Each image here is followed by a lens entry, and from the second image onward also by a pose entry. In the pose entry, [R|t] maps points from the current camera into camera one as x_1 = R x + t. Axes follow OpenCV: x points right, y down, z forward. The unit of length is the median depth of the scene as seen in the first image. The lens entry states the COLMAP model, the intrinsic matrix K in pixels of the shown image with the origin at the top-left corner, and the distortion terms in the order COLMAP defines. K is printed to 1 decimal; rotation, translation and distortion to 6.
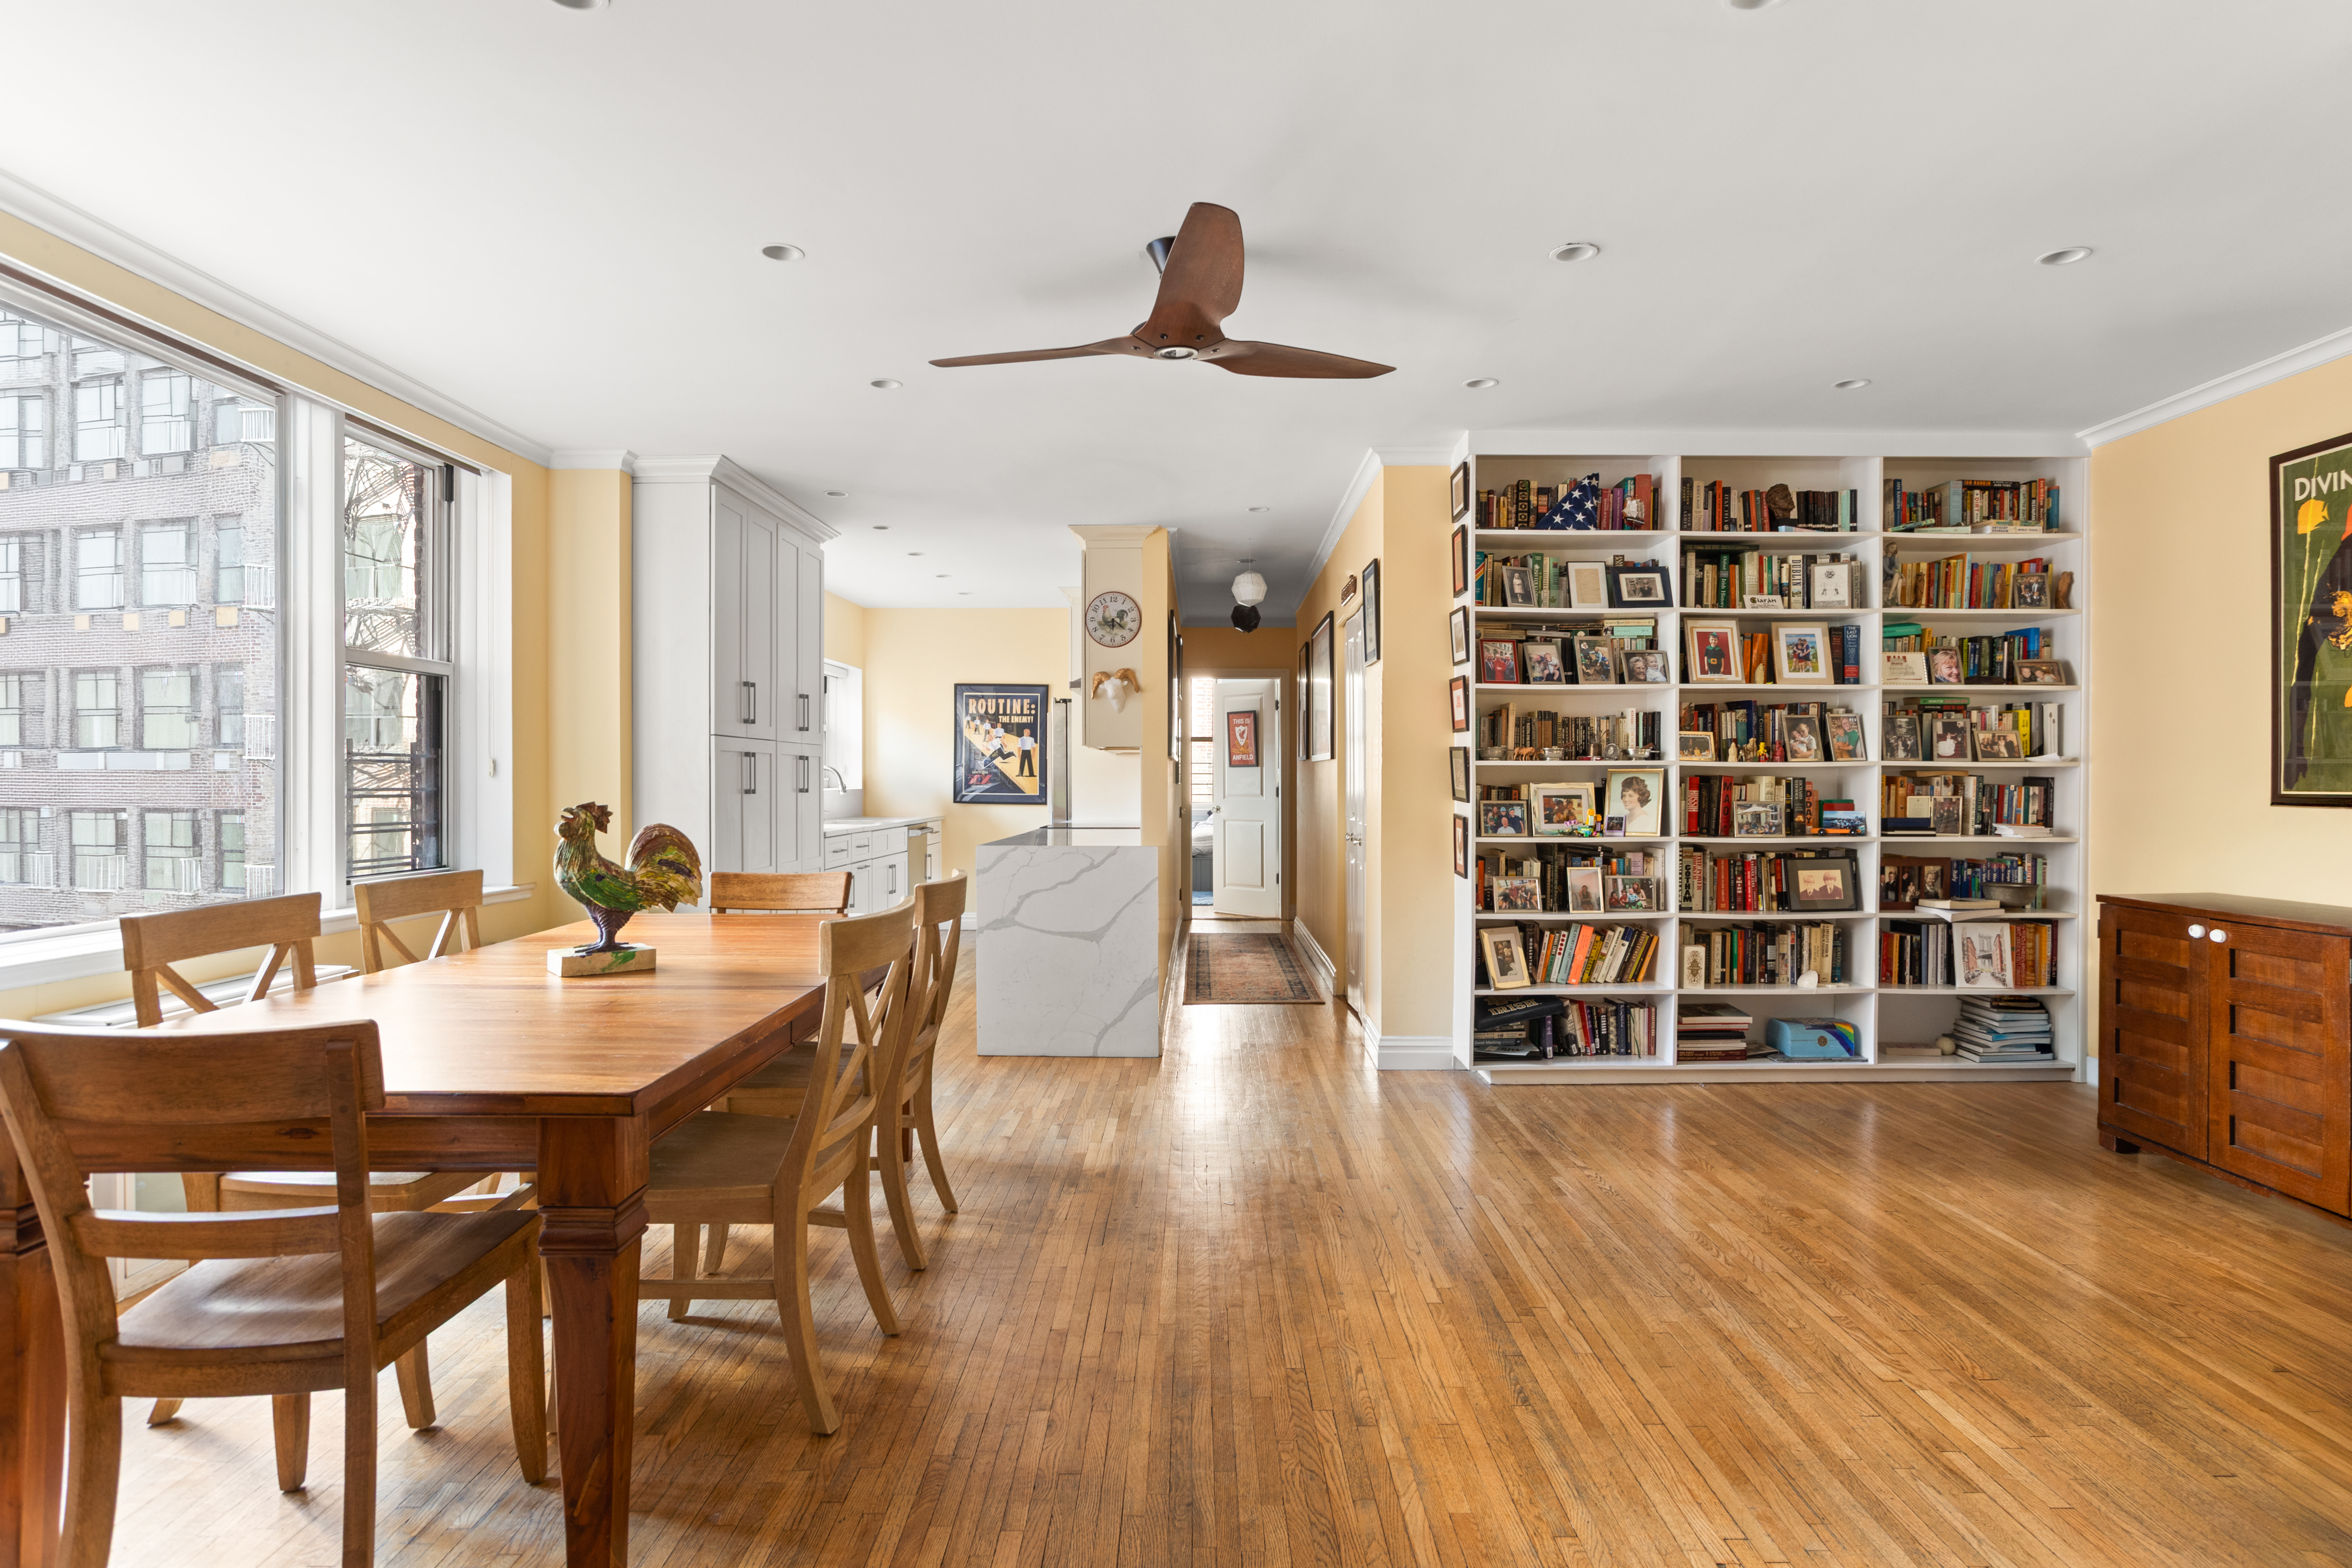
lens RADIAL K [[1310.0, 0, 1164.1], [0, 1310.0, 791.5], [0, 0, 1]] dist [-0.007955, -0.000681]
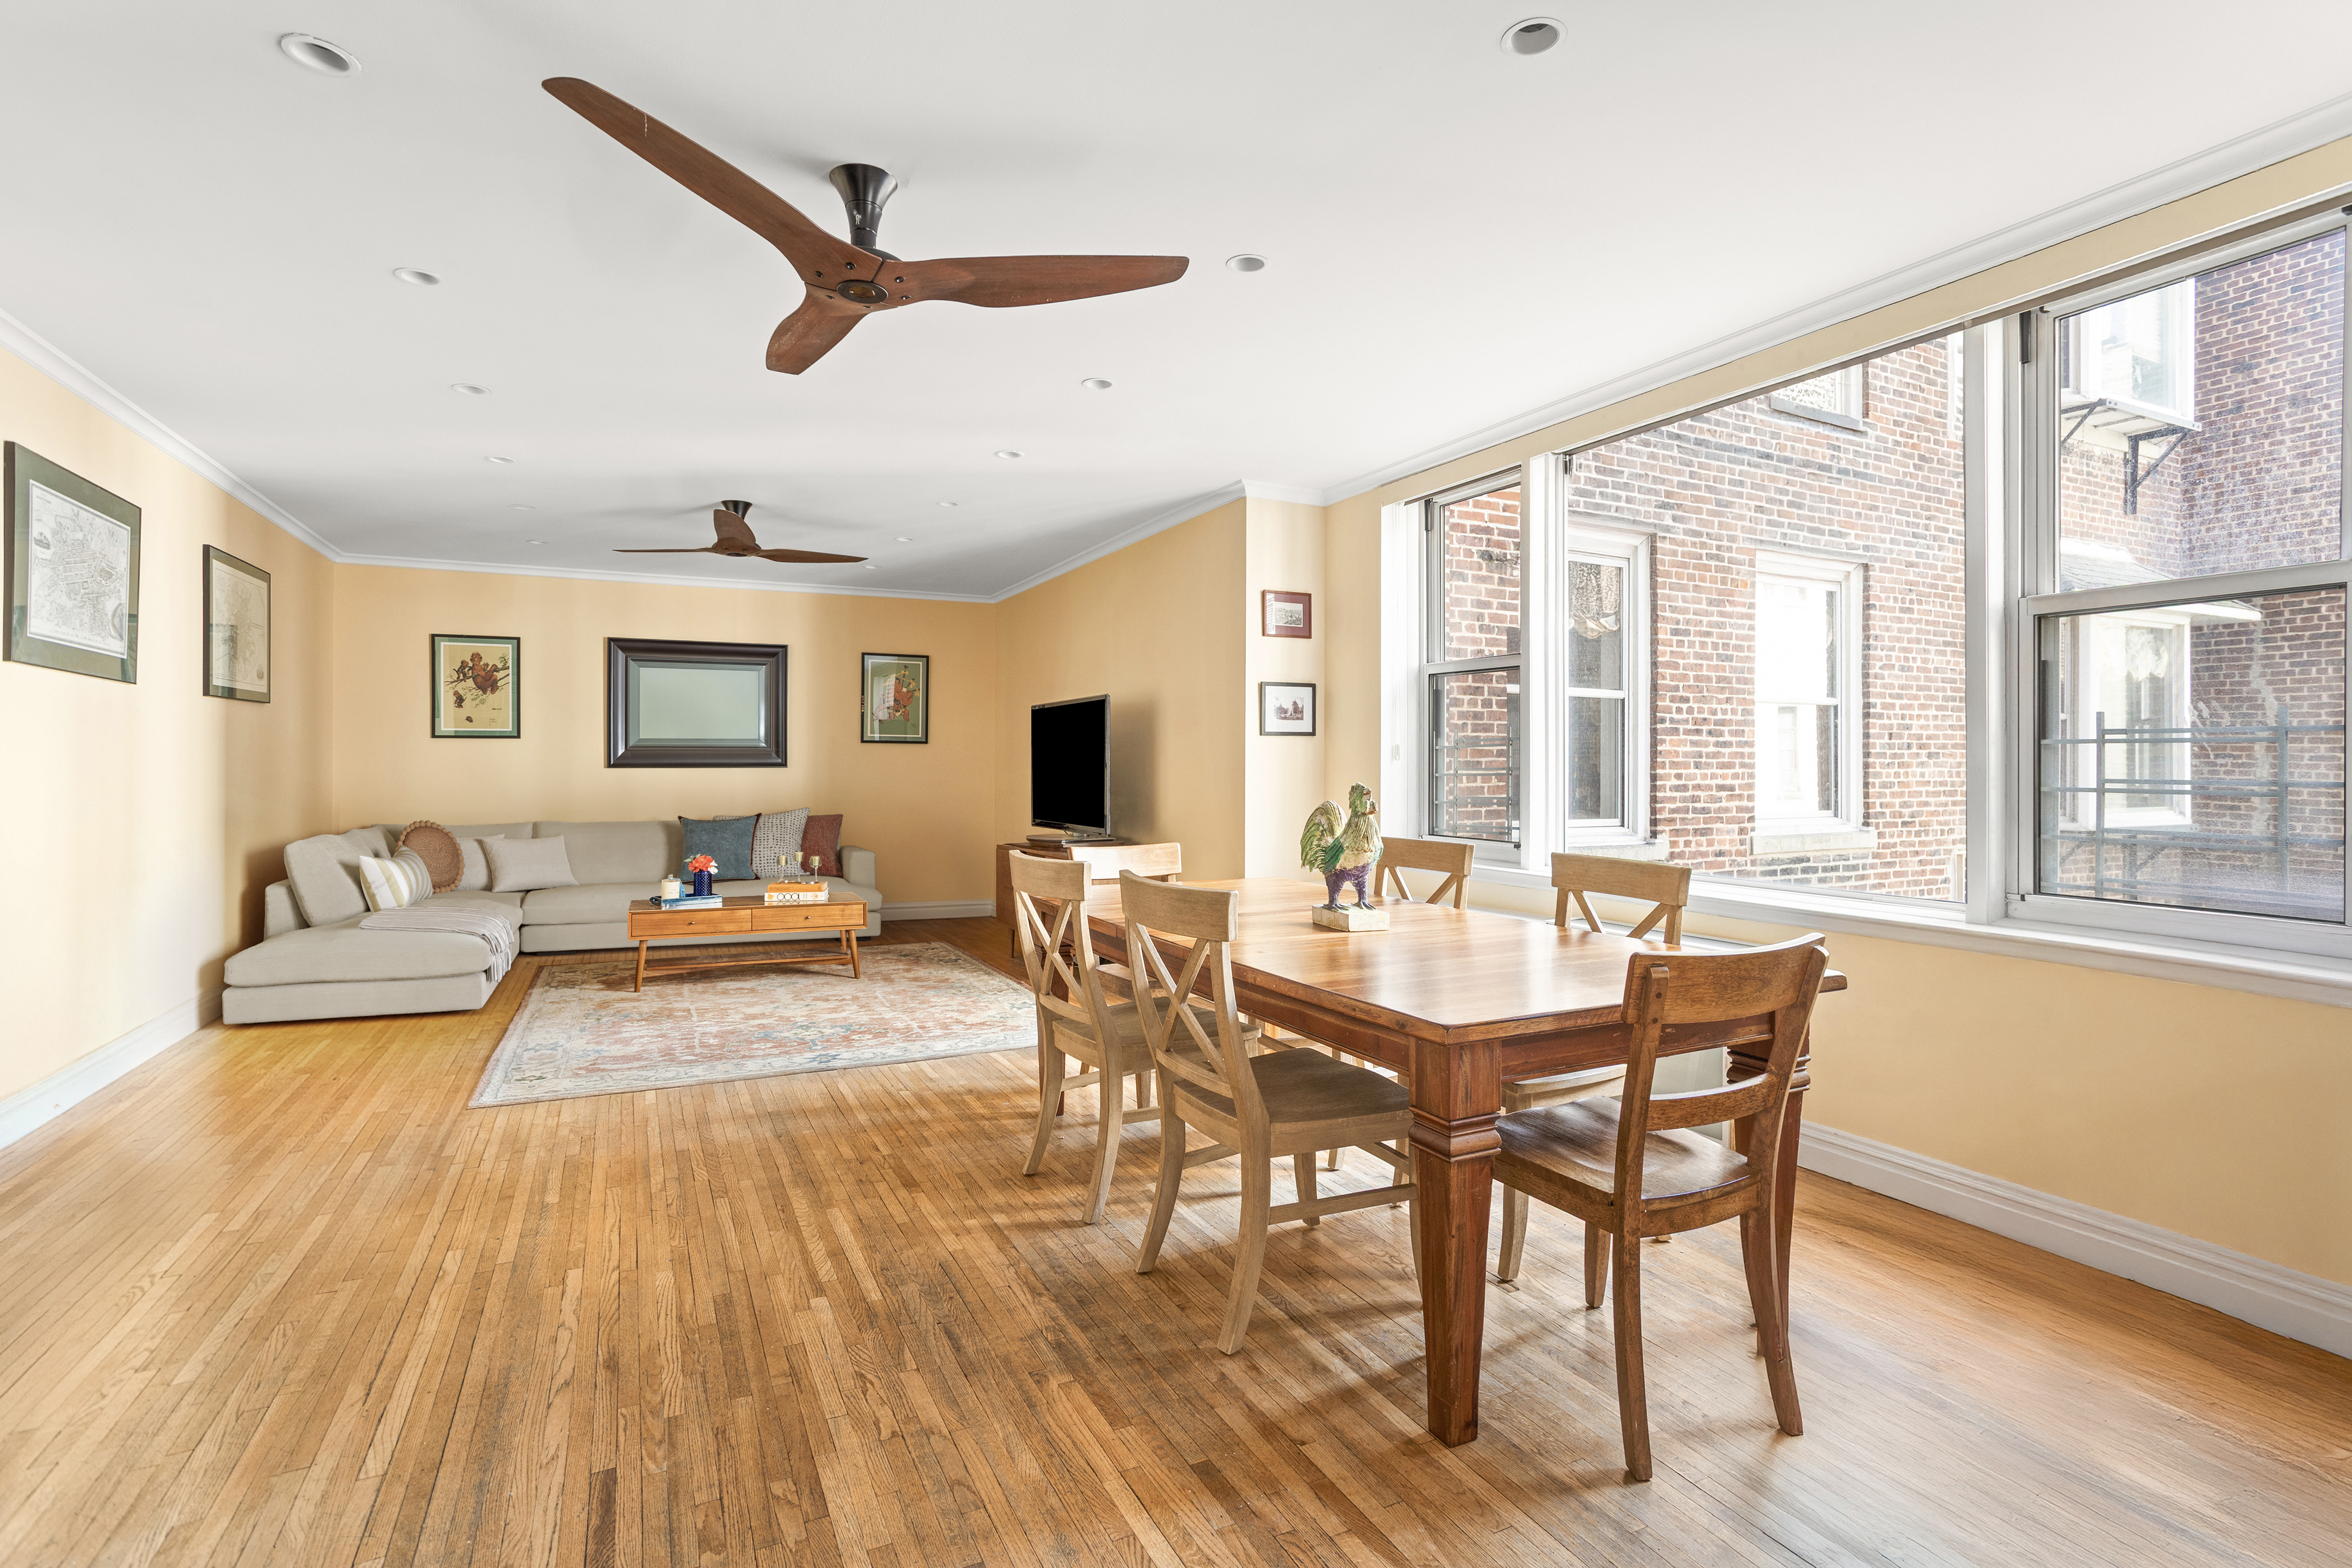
lens RADIAL K [[1058.7, 0, 1125.8], [0, 1058.7, 755.5], [0, 0, 1]] dist [0.002034, 0.001148]
pose [[-0.897753, -0.002945, -0.440490, 0.185260], [-0.001871, 0.999994, -0.002874, -0.011498], [0.440496, -0.001756, -0.897753, 1.932055]]
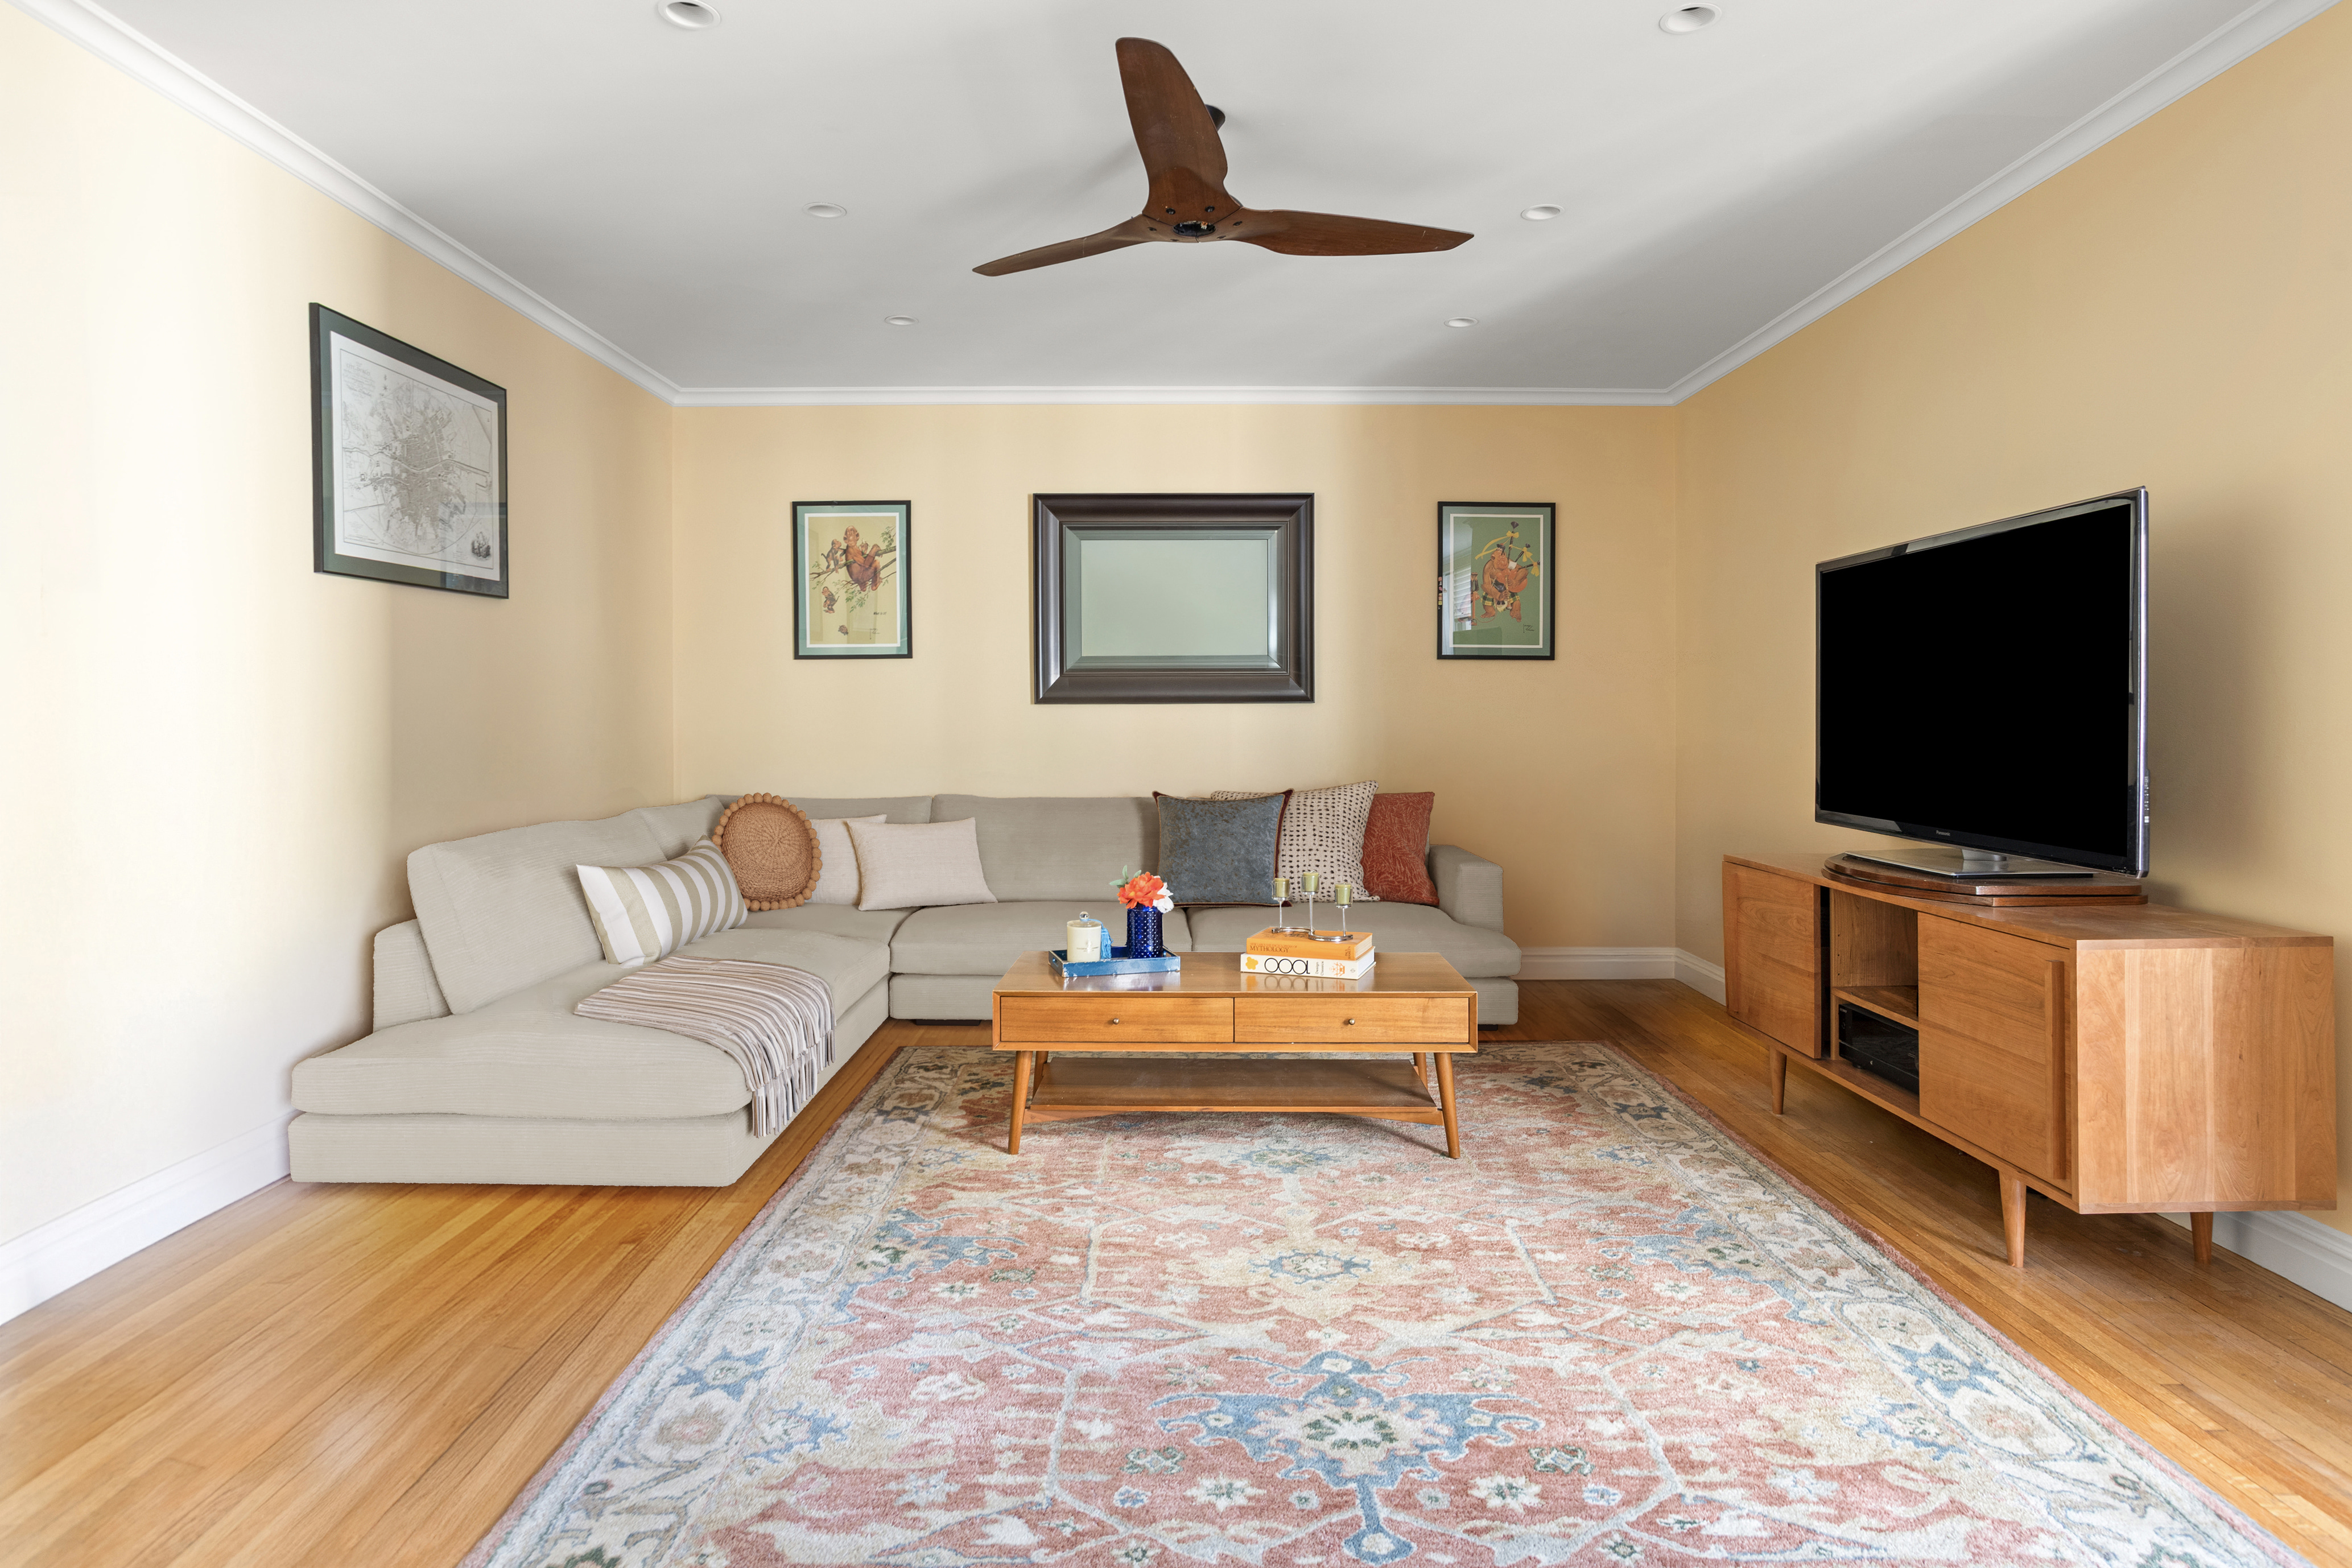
lens RADIAL K [[1412.5, 0, 1170.4], [0, 1412.5, 706.2], [0, 0, 1]] dist [-0.003592, -0.000298]
pose [[-0.999291, 0.008029, -0.036790, 0.157305], [0.007919, 0.999964, 0.003135, -0.006642], [0.036814, 0.002842, -0.999318, 1.769349]]
